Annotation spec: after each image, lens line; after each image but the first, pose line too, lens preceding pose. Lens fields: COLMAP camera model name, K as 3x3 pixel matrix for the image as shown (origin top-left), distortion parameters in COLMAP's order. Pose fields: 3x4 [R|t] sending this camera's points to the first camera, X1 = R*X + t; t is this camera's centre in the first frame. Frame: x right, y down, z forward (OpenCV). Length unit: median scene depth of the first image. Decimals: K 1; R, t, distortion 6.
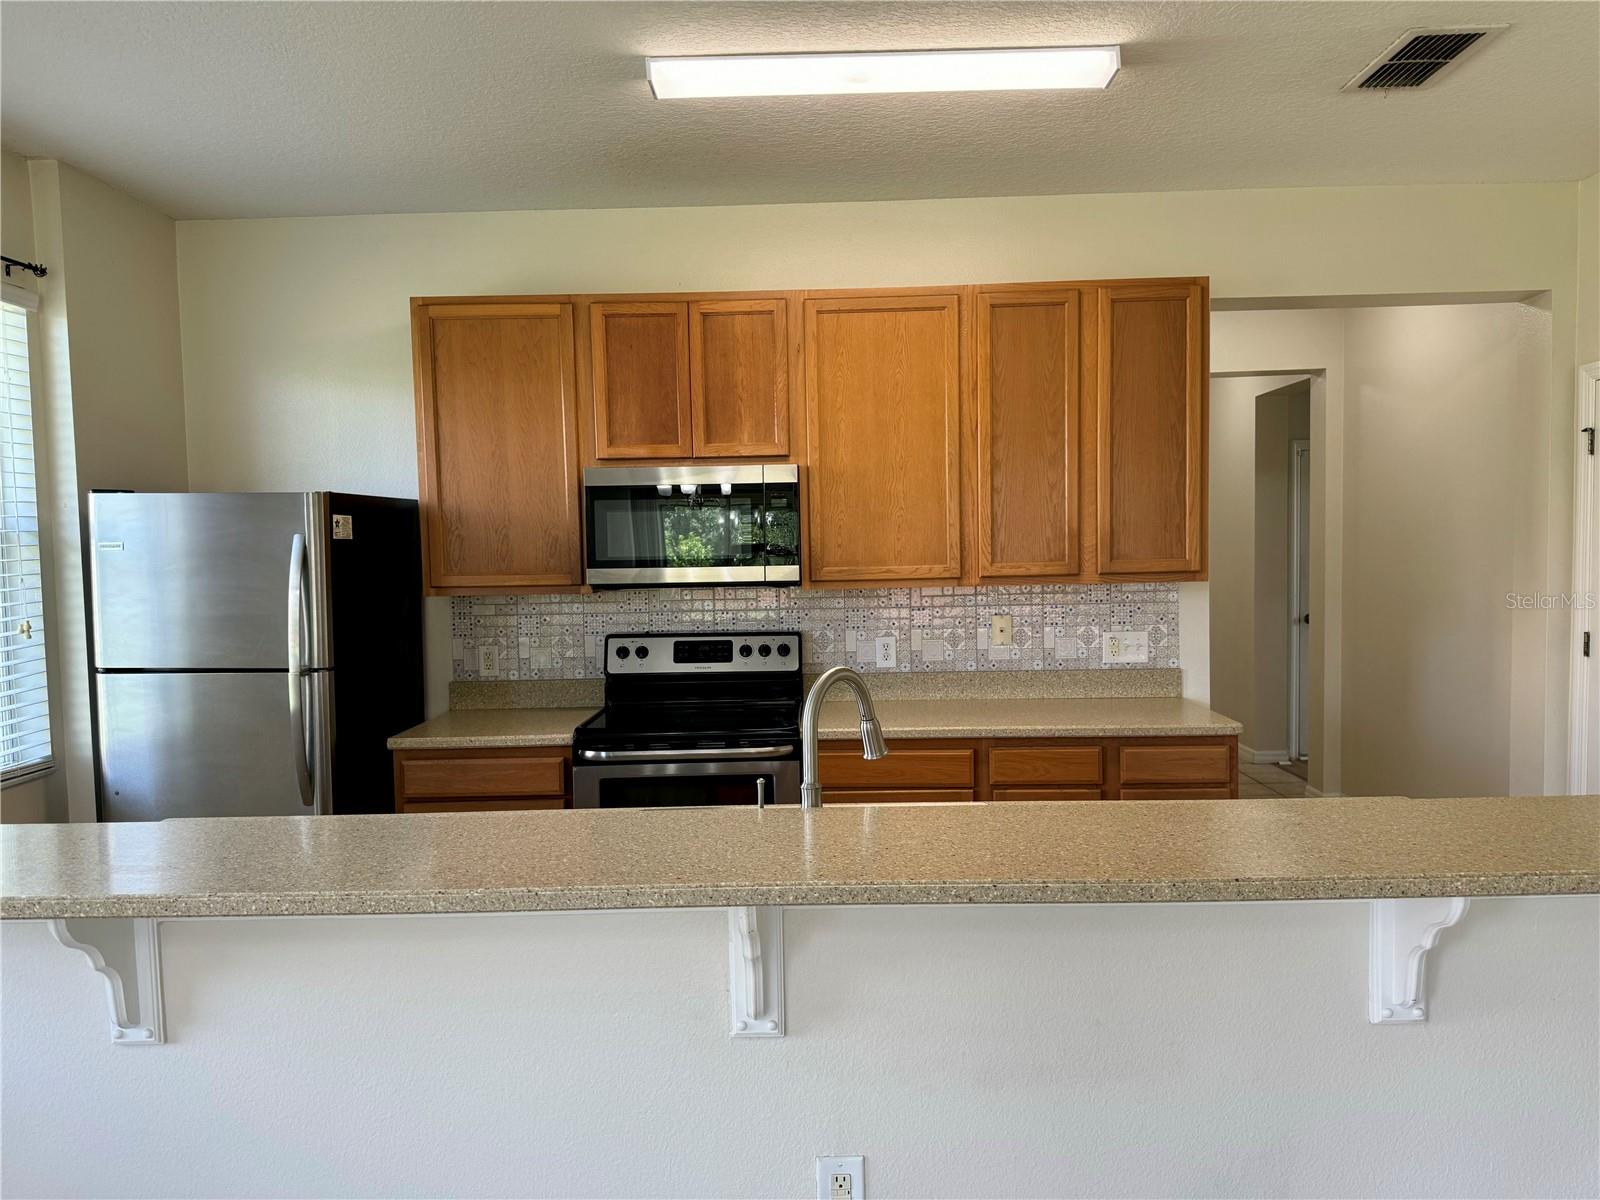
lens RADIAL K [[1131.2, 0, 817.4], [0, 1131.2, 604.7], [0, 0, 1]] dist [0.065462, -0.041373]
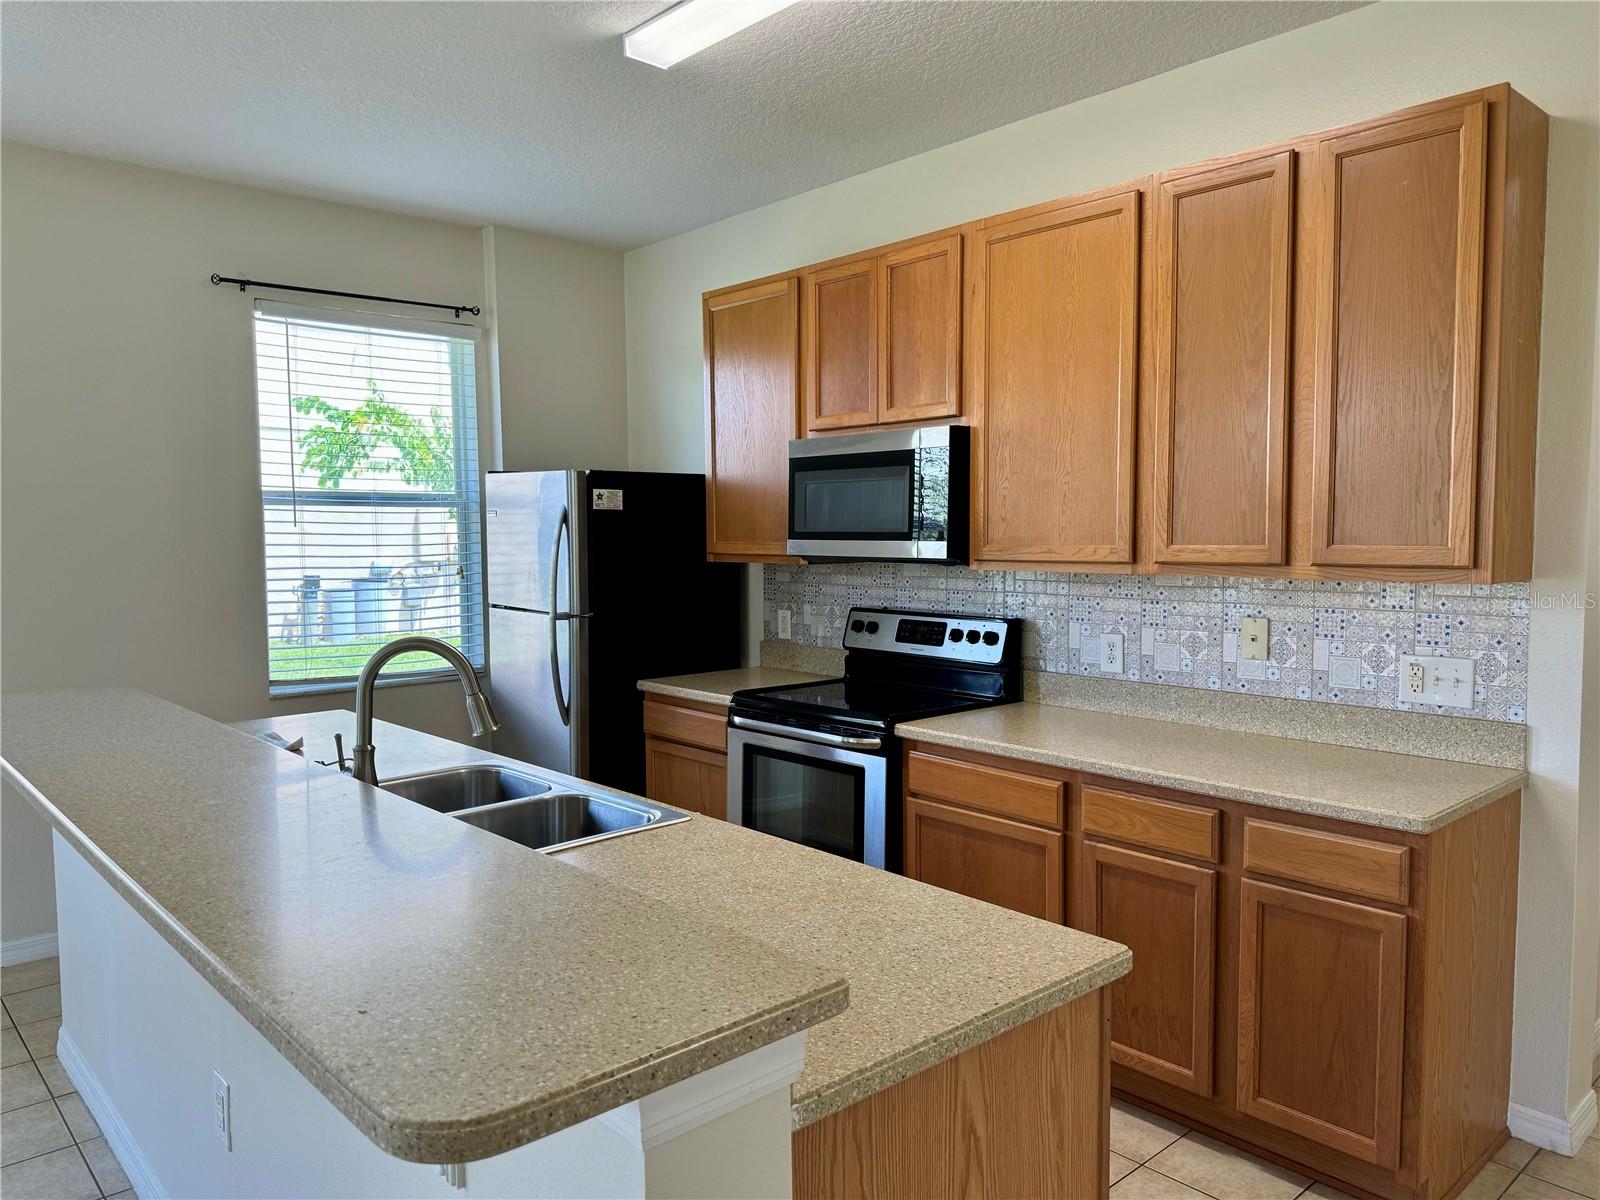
lens RADIAL K [[1131.2, 0, 805.3], [0, 1131.2, 597.4], [0, 0, 1]] dist [0.065462, -0.041373]
pose [[0.691358, 0.061249, -0.719912, 0.503235], [-0.052511, 0.998025, 0.034482, -0.014314], [0.720602, 0.013964, 0.693208, 0.292026]]
